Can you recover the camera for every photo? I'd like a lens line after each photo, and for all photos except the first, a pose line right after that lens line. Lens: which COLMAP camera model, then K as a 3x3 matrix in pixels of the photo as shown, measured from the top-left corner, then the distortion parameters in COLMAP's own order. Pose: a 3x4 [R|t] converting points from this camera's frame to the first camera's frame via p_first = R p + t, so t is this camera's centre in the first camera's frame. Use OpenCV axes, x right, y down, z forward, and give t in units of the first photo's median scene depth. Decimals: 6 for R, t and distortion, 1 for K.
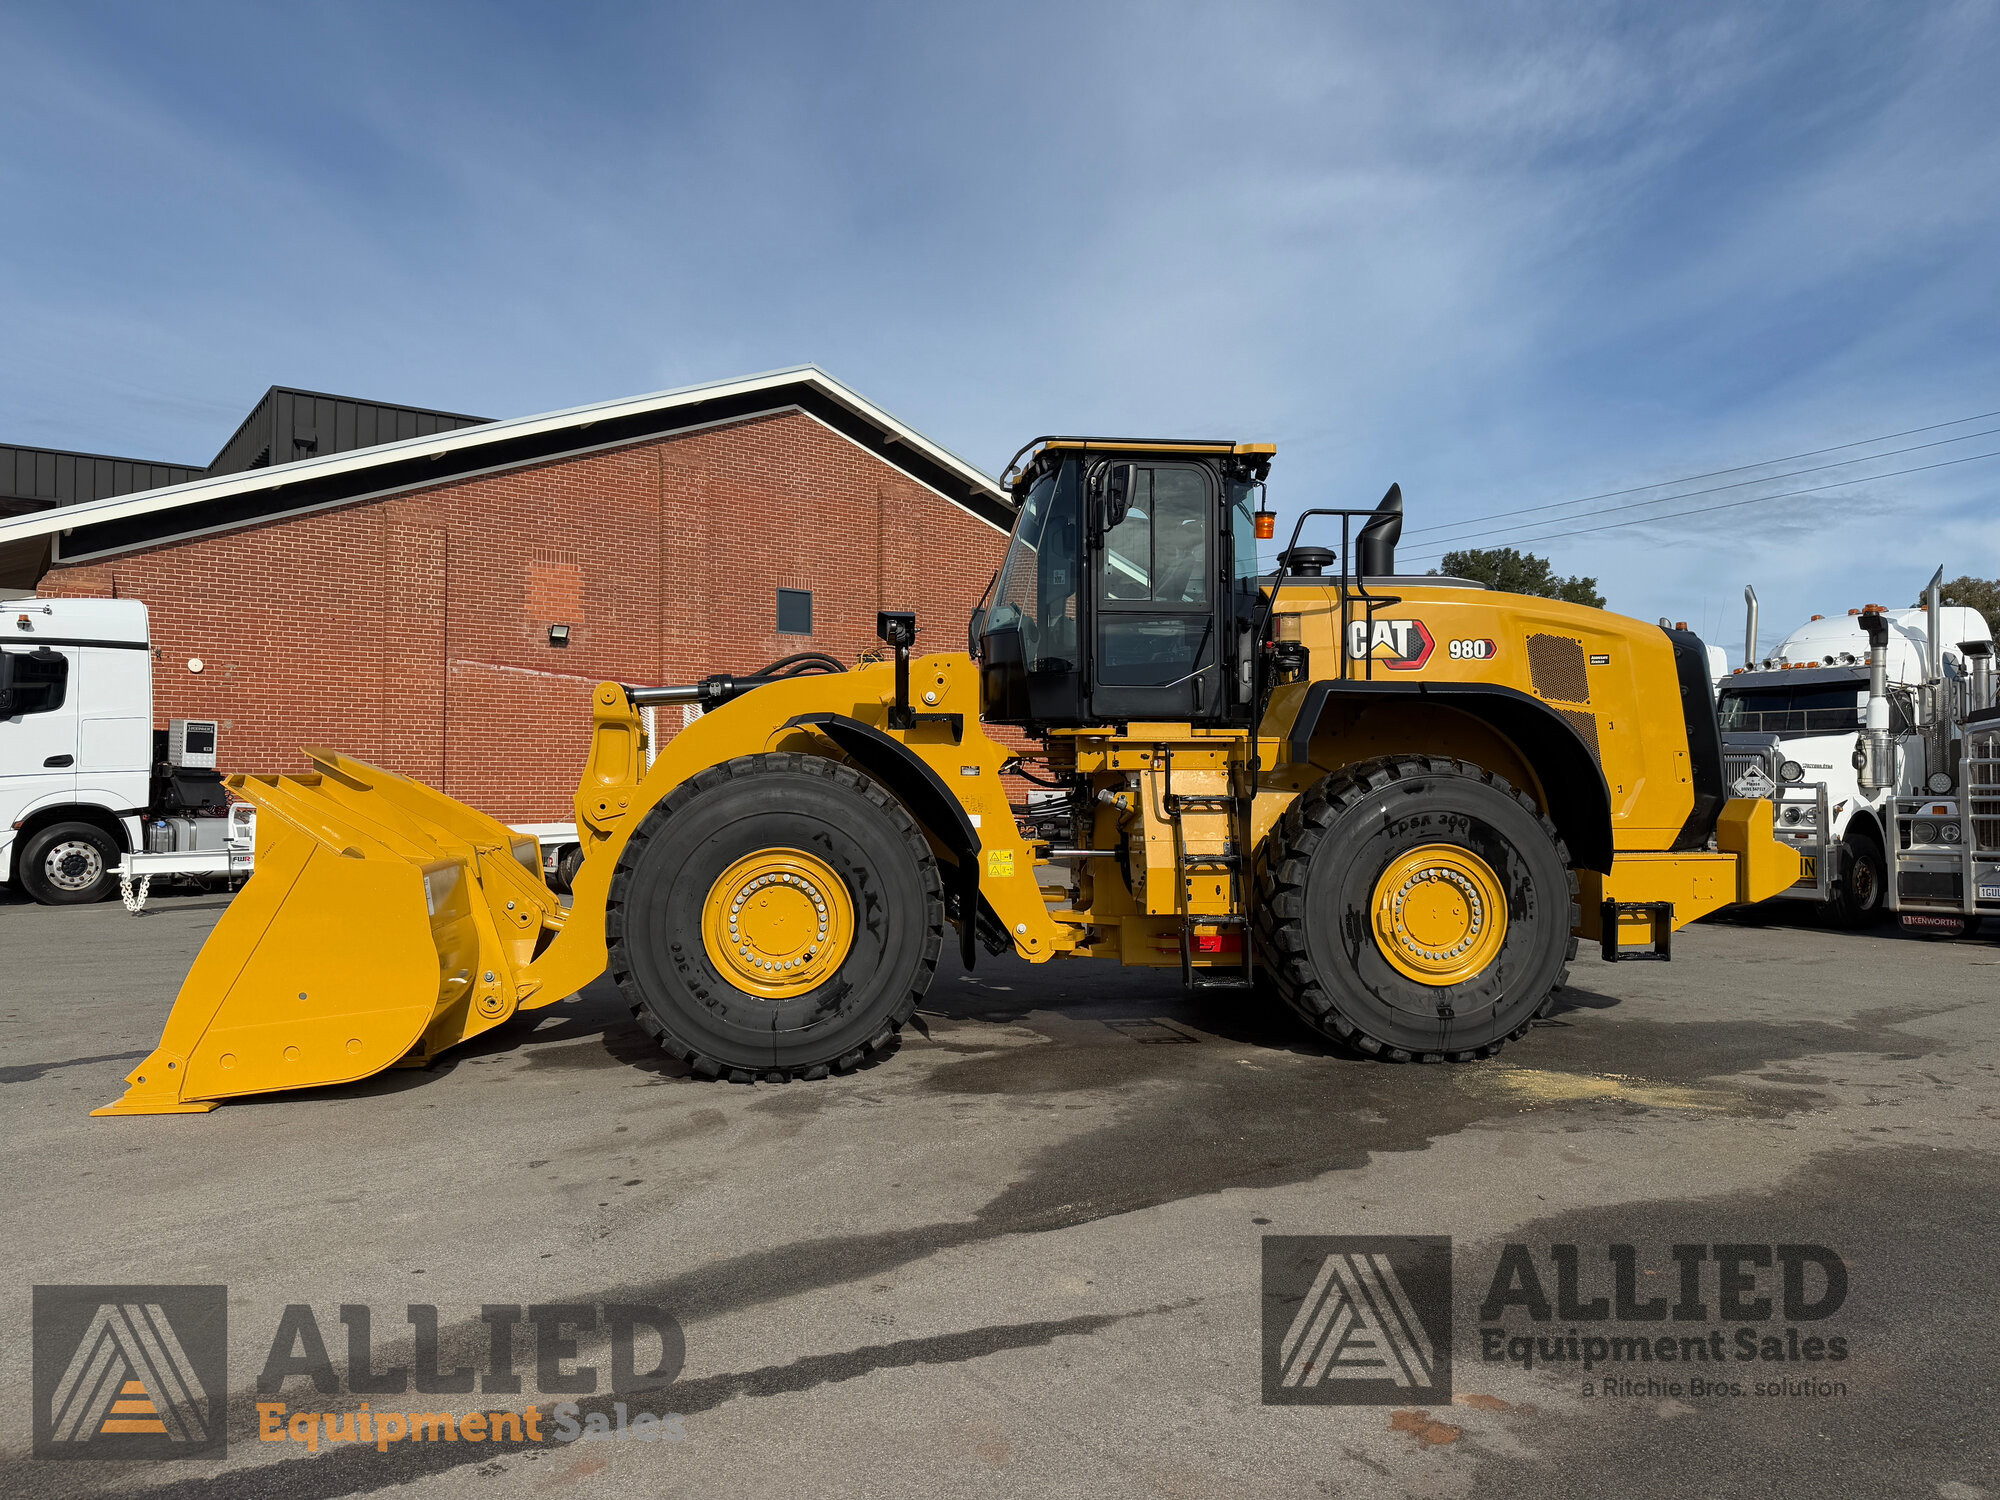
lens RADIAL K [[1453.3, 0, 1000.0], [0, 1453.3, 750.0], [0, 0, 1]] dist [0.030551, -0.000808]
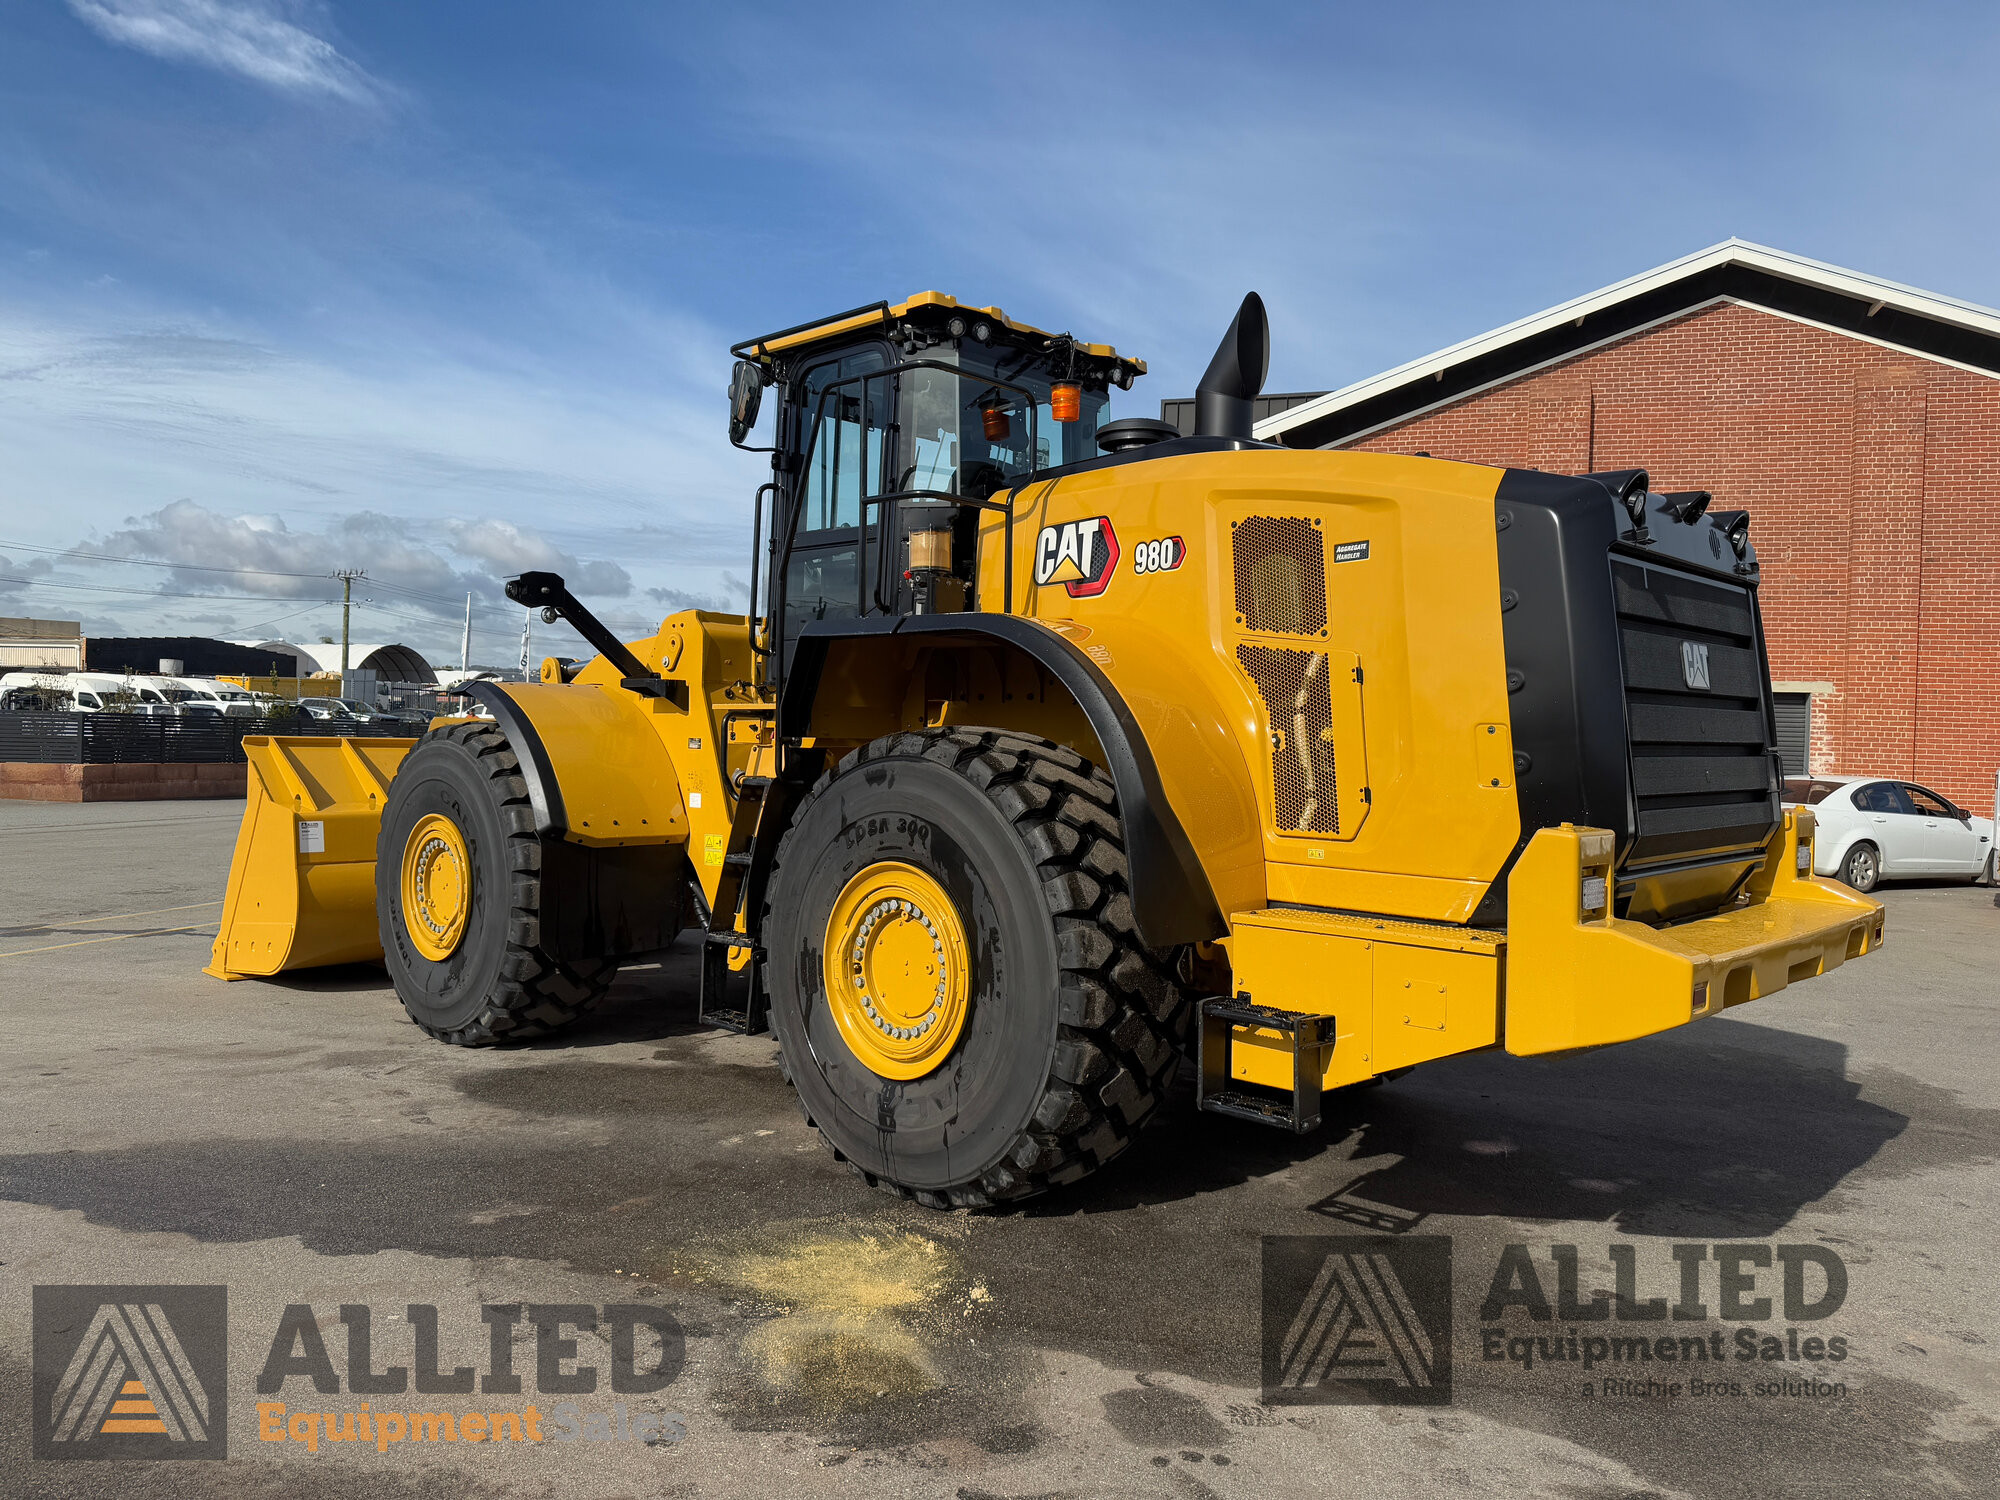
lens RADIAL K [[1409.8, 0, 1000.0], [0, 1409.8, 750.0], [0, 0, 1]] dist [0.122193, -0.129145]
pose [[0.622823, 0.015862, -0.782202, 0.745146], [-0.002196, 0.999826, 0.018527, 0.001852], [0.782360, -0.009821, 0.622749, 0.576508]]
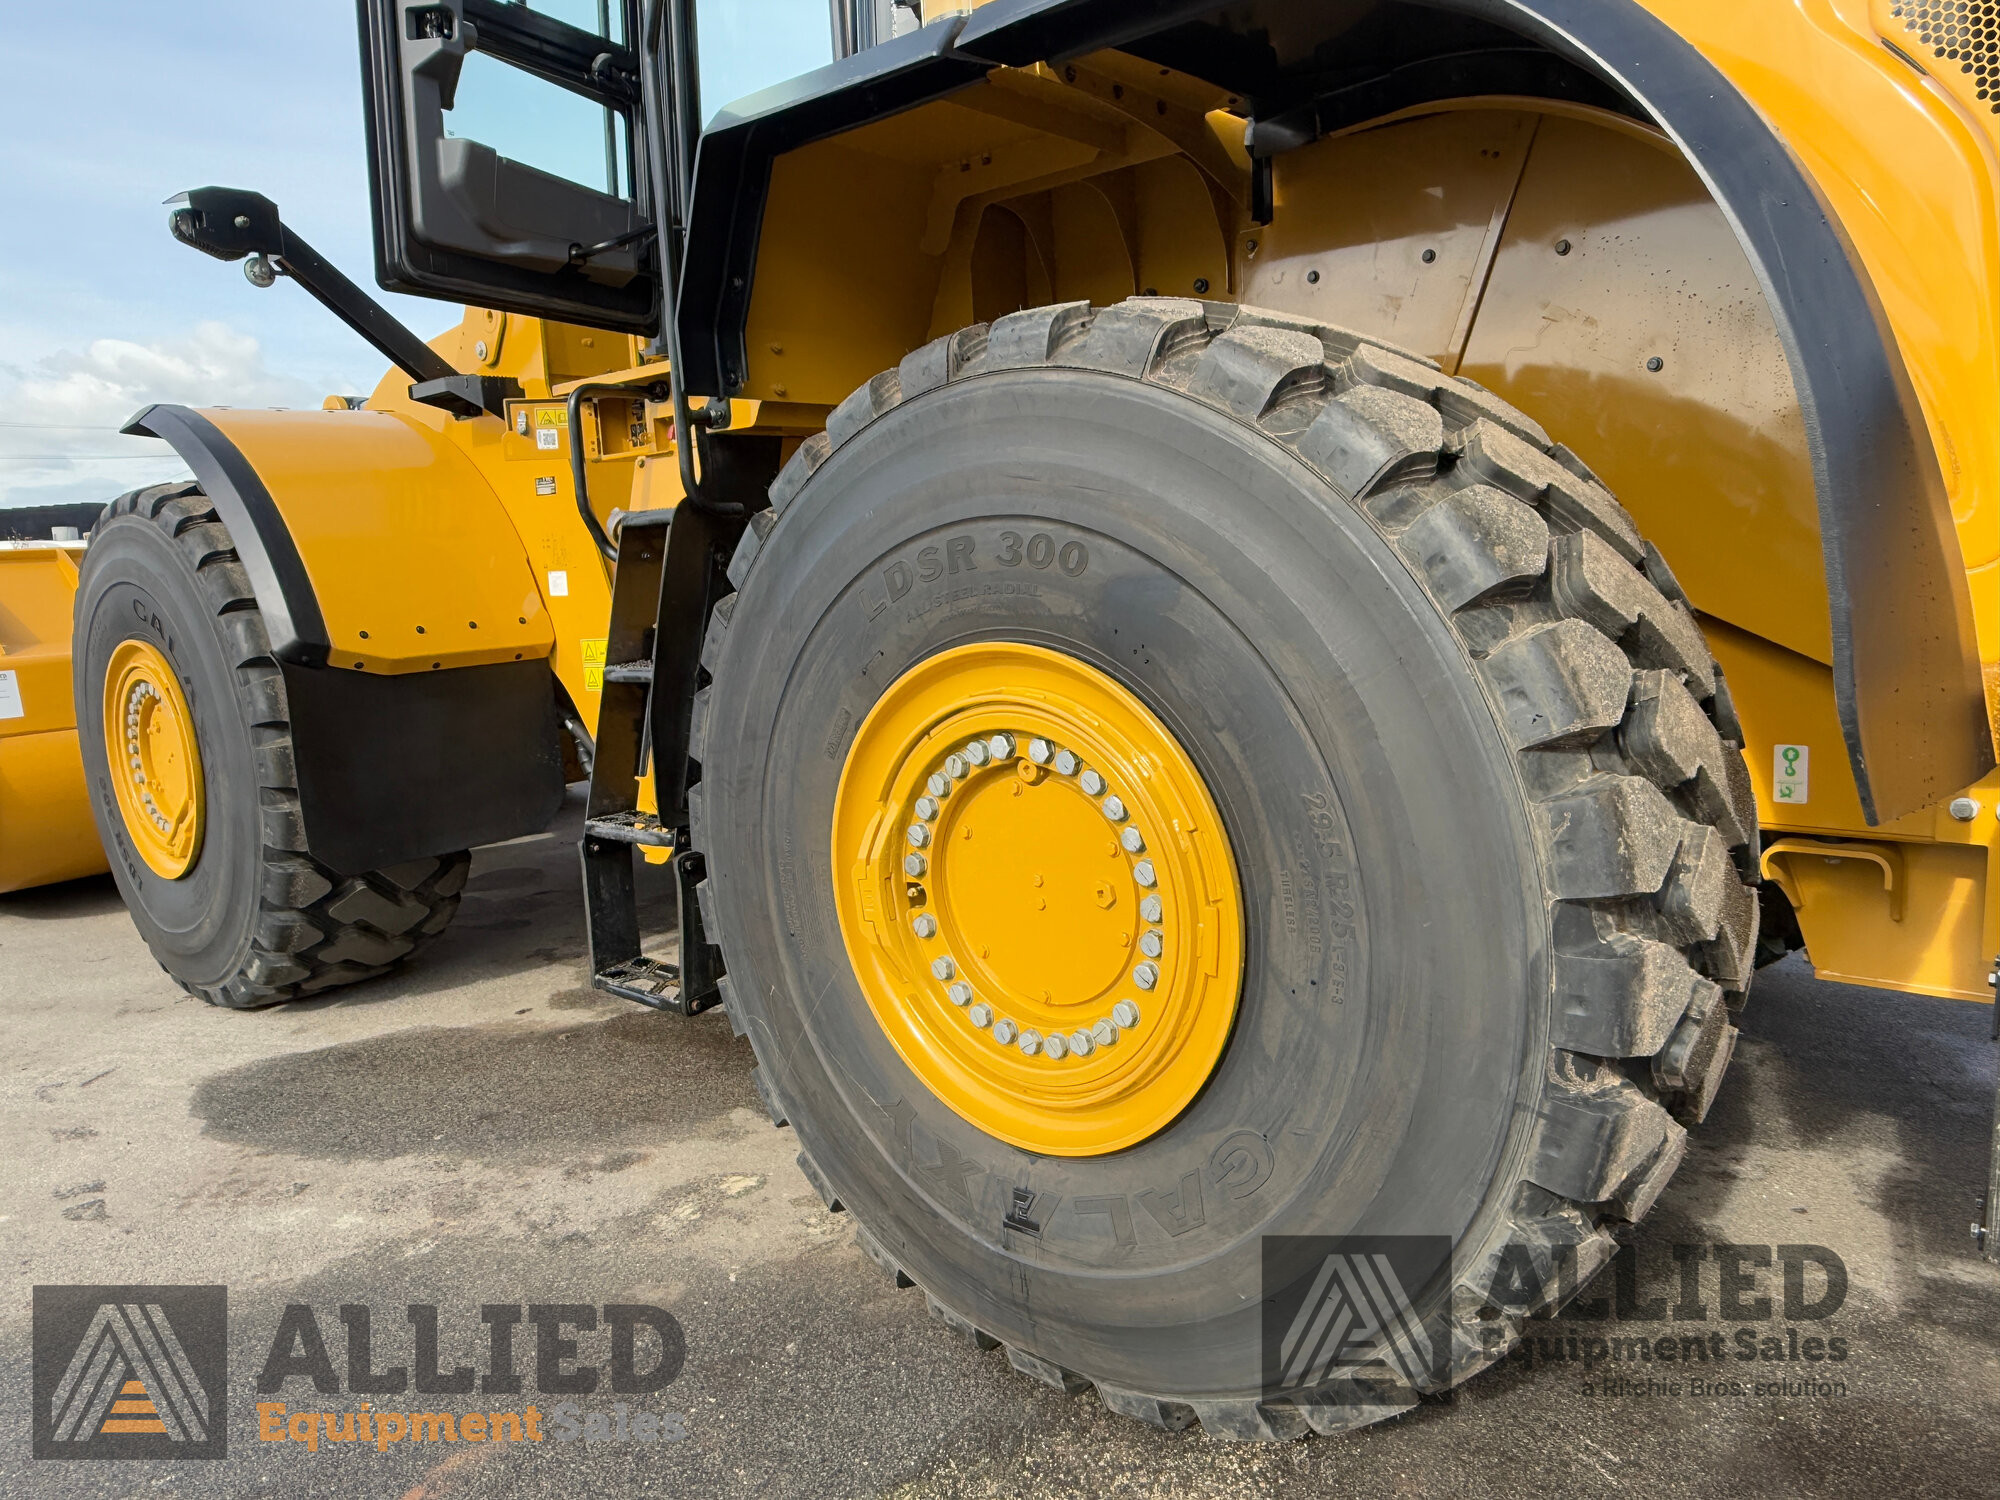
lens RADIAL K [[1390.9, 0, 1000.0], [0, 1390.9, 750.0], [0, 0, 1]] dist [-0.003394, -0.000383]
pose [[0.665281, 0.071702, -0.743142, 0.440183], [0.072419, 0.984486, 0.159819, 0.039132], [0.743072, -0.160142, 0.649768, 0.750224]]
